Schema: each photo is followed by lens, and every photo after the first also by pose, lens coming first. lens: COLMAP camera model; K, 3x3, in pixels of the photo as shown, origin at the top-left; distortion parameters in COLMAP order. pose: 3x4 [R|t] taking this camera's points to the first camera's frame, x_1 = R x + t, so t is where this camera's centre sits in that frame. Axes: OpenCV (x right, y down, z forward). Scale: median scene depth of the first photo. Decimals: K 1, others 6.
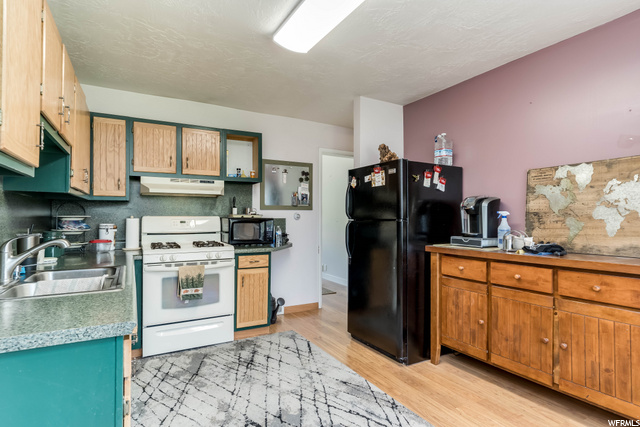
lens RADIAL K [[331.2, 0, 321.0], [0, 331.2, 214.6], [0, 0, 1]] dist [-0.007523, 0.001284]
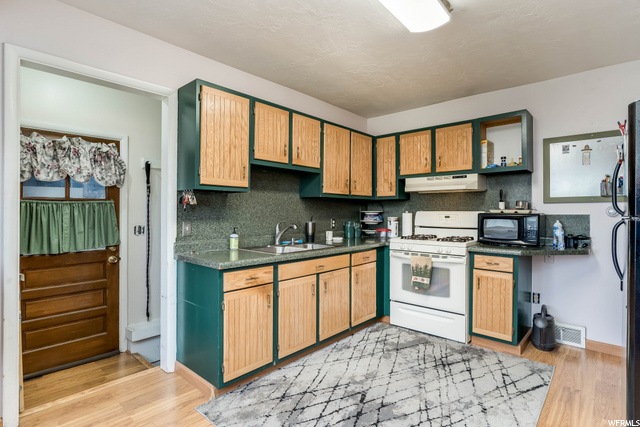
lens RADIAL K [[331.2, 0, 321.0], [0, 331.2, 210.6], [0, 0, 1]] dist [-0.007523, 0.001284]
pose [[0.317655, -0.002947, -0.948202, 0.518341], [0.002779, 0.999994, -0.002177, 0.003626], [0.948202, -0.001943, 0.317661, 0.321177]]
